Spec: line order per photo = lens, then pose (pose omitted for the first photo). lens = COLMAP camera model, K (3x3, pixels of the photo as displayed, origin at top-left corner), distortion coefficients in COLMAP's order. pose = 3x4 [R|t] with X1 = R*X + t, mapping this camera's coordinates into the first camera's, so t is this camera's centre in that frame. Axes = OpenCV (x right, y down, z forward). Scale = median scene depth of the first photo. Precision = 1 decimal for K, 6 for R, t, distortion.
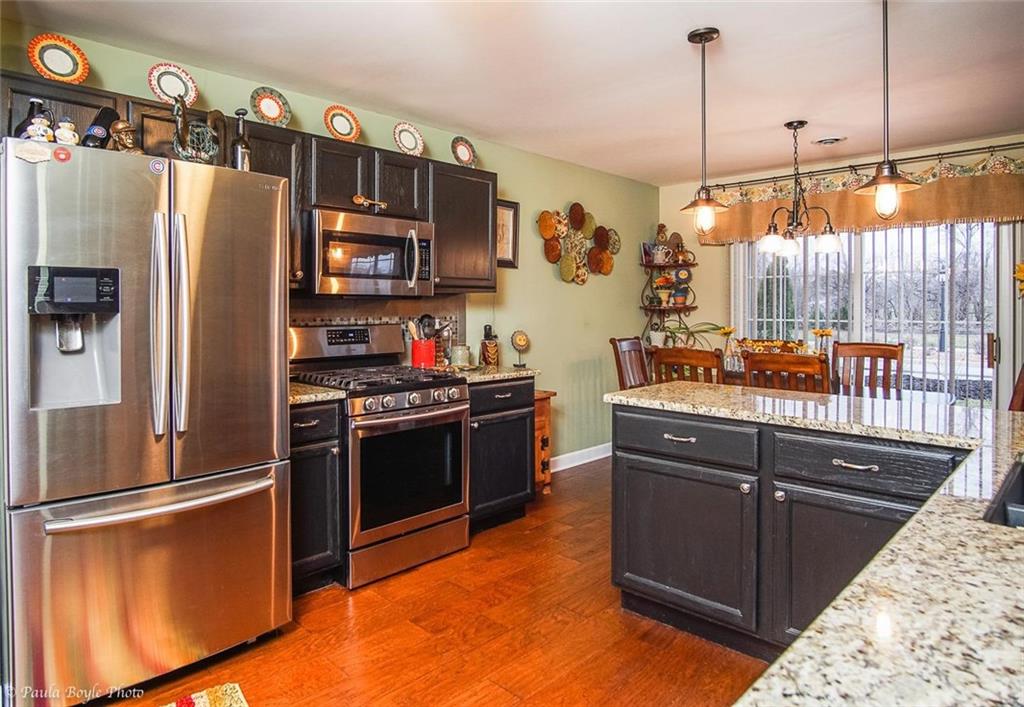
lens RADIAL K [[622.8, 0, 427.0], [0, 622.8, 313.2], [0, 0, 1]] dist [-0.019635, 0.002065]
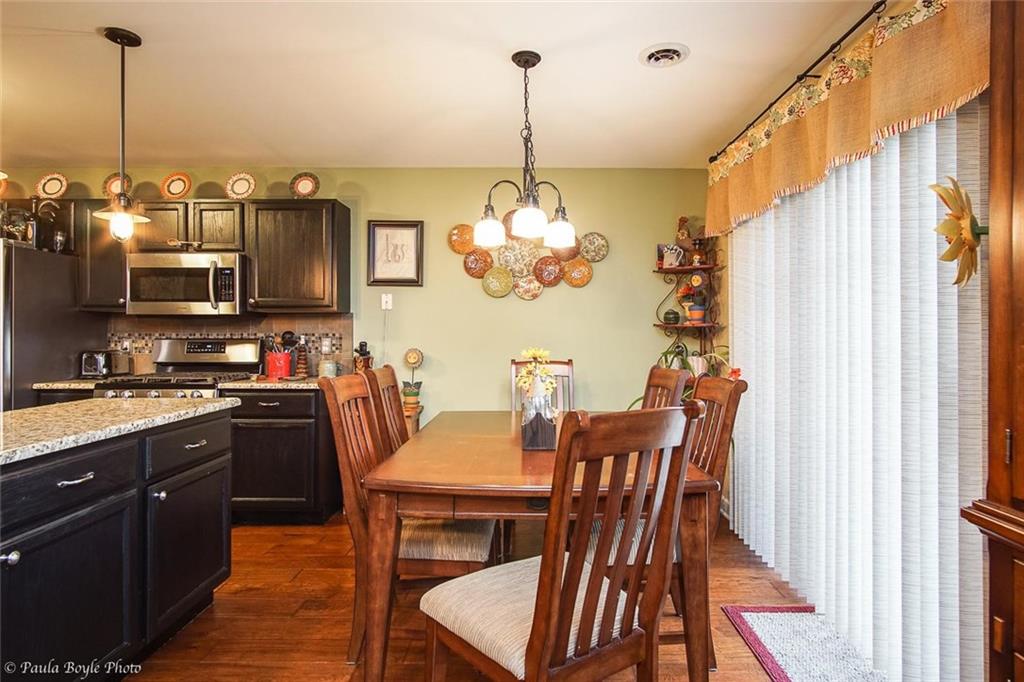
lens RADIAL K [[557.2, 0, 526.7], [0, 557.2, 332.3], [0, 0, 1]] dist [-0.001636, 0.000578]
pose [[0.740578, -0.001965, -0.671967, 0.990339], [-0.007278, 0.999914, -0.010945, 0.012154], [0.671931, 0.012996, 0.740500, 0.512827]]
